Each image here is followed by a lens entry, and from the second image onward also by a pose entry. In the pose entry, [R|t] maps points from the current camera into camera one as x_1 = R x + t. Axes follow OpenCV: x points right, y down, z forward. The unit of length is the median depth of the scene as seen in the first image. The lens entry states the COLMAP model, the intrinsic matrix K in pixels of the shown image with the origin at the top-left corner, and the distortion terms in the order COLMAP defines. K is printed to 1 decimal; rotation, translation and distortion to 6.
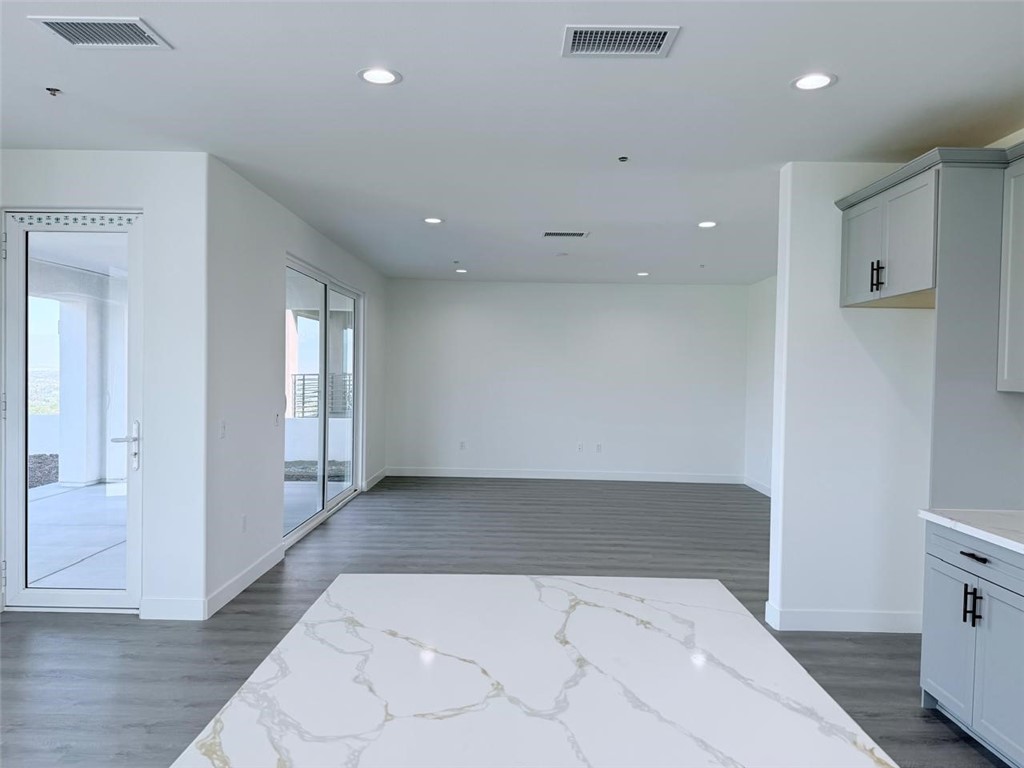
lens RADIAL K [[713.9, 0, 516.5], [0, 713.9, 387.1], [0, 0, 1]] dist [0.005663, -0.004392]
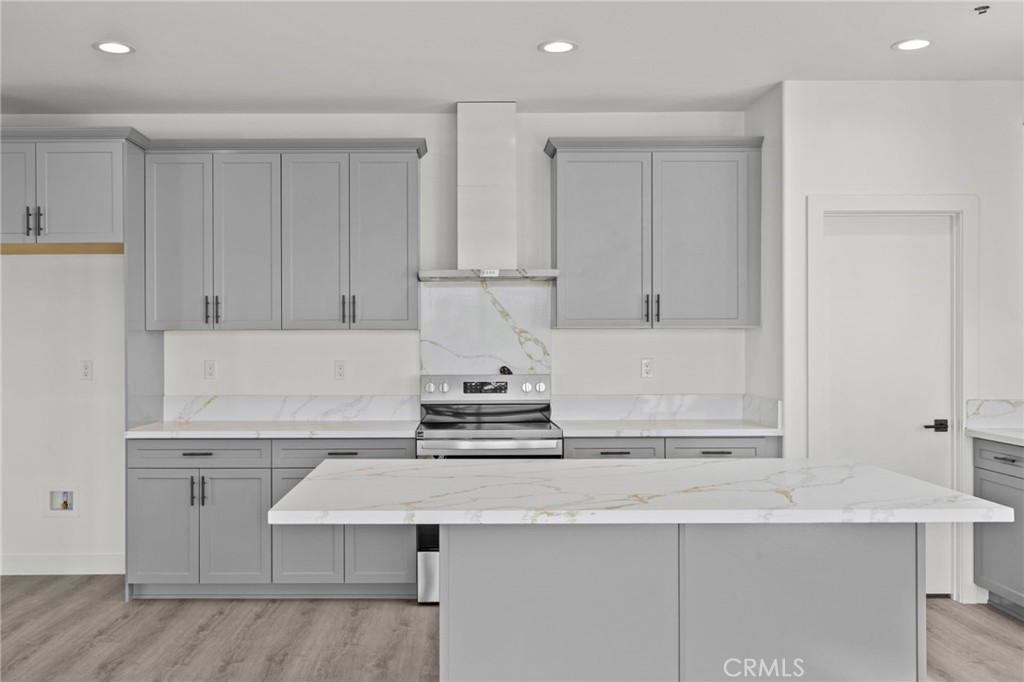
lens RADIAL K [[927.5, 0, 510.8], [0, 927.5, 338.8], [0, 0, 1]] dist [-0.013332, 0.000000]
pose [[-0.001410, -0.018604, 0.999826, -0.957432], [0.024799, 0.999519, 0.018633, 0.005922], [-0.999691, 0.024821, -0.000948, 0.373836]]
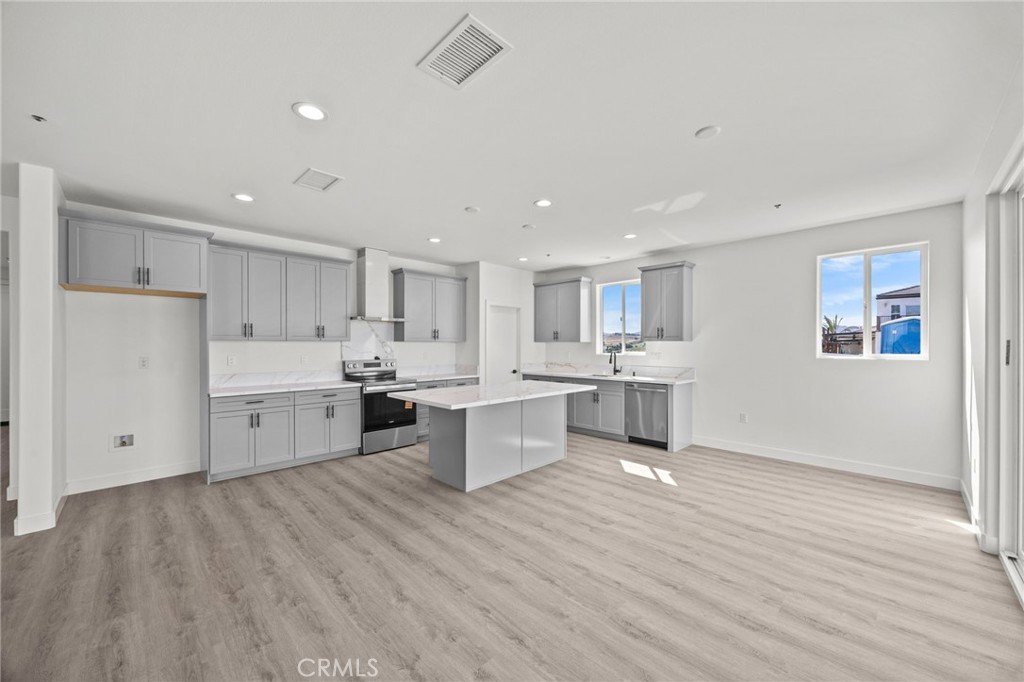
lens RADIAL K [[397.1, 0, 507.3], [0, 397.1, 345.5], [0, 0, 1]] dist [-0.003144, -0.000057]
pose [[-0.701796, -0.018315, 0.712143, -0.955888], [0.003195, 0.999578, 0.028856, -0.011970], [-0.712371, 0.022526, -0.701442, 1.240860]]
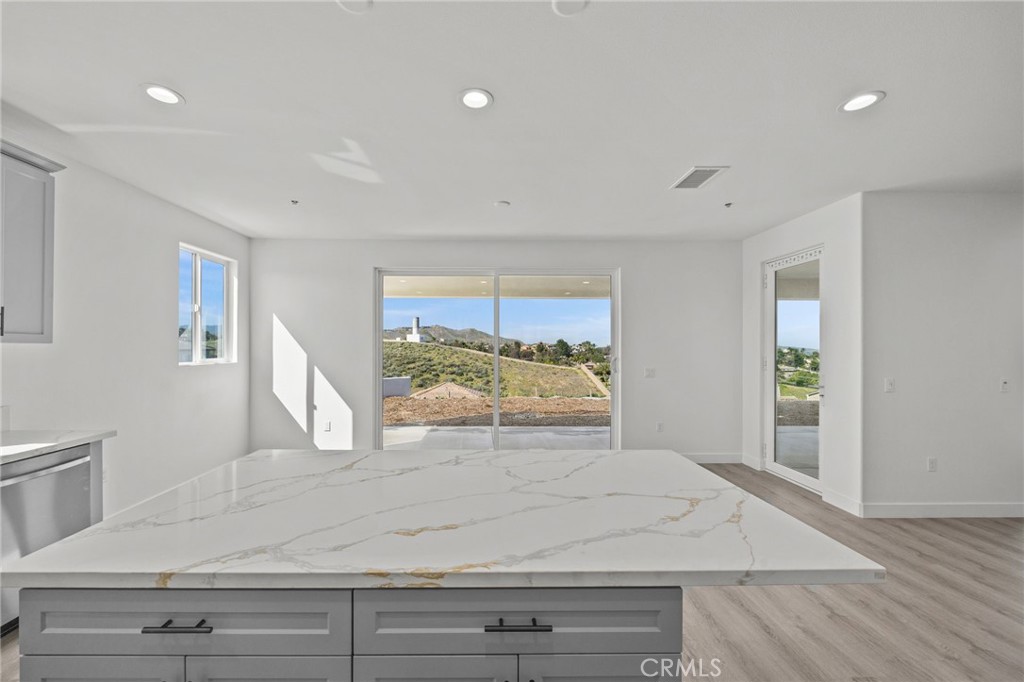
lens RADIAL K [[397.1, 0, 499.0], [0, 397.1, 345.1], [0, 0, 1]] dist [-0.003144, -0.000057]
pose [[0.035268, -0.018031, -0.999215, 0.471903], [-0.022816, 0.999562, -0.018842, 0.018744], [0.999117, 0.023462, 0.034842, 0.344883]]
